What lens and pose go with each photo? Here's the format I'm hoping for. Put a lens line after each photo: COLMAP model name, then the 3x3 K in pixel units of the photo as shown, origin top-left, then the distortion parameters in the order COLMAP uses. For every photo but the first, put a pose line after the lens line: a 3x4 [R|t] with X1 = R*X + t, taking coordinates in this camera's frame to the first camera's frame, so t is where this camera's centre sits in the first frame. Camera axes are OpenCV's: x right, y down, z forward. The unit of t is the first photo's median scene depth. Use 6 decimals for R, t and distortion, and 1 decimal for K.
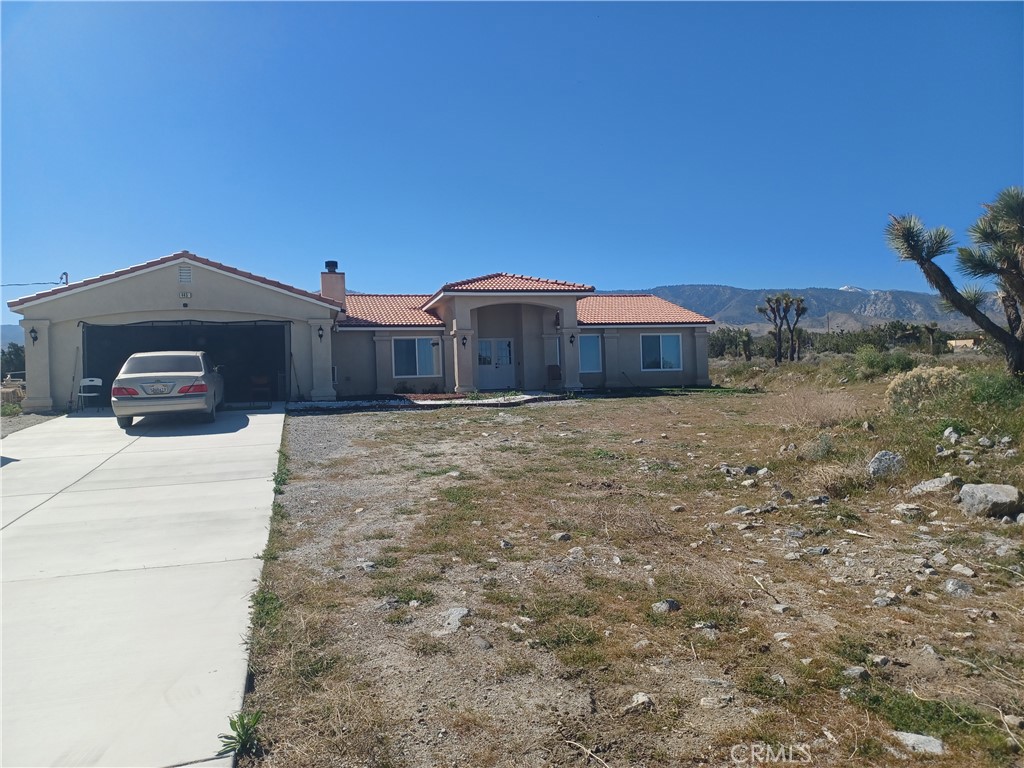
lens RADIAL K [[727.8, 0, 516.0], [0, 727.8, 388.4], [0, 0, 1]] dist [-0.005311, 0.042292]
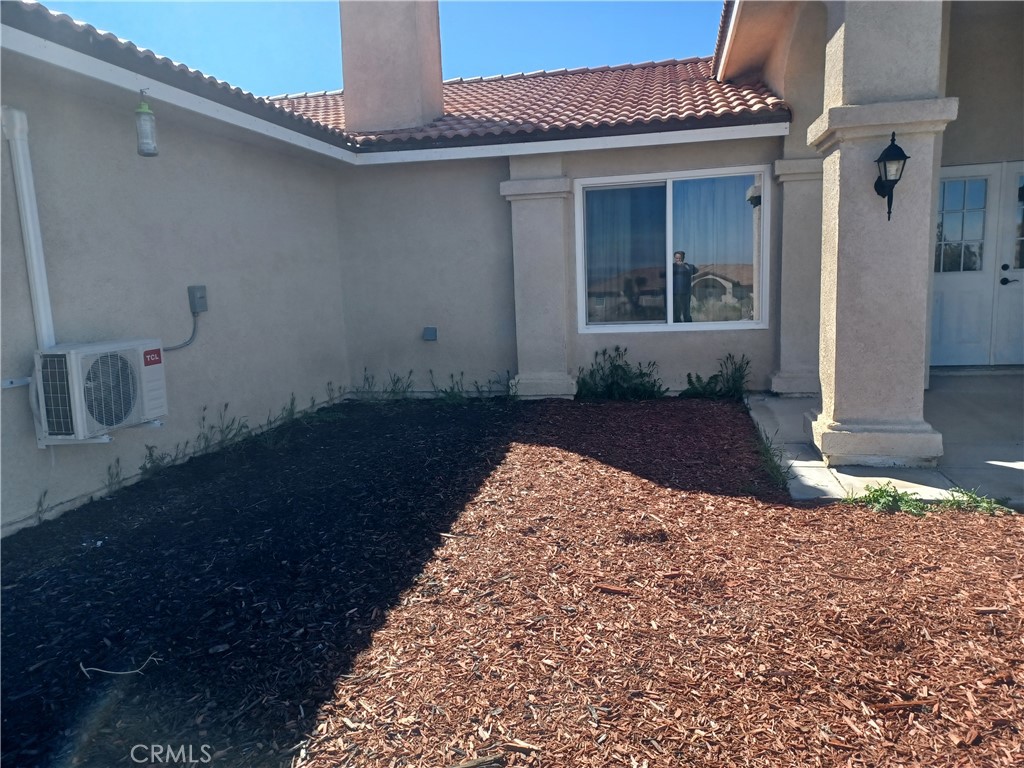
lens RADIAL K [[727.8, 0, 516.0], [0, 727.8, 388.4], [0, 0, 1]] dist [-0.005311, 0.042292]
pose [[0.884132, 0.072585, -0.461565, -0.061944], [0.007127, 0.985650, 0.168654, -0.041156], [0.467183, -0.152402, 0.870927, 0.754602]]
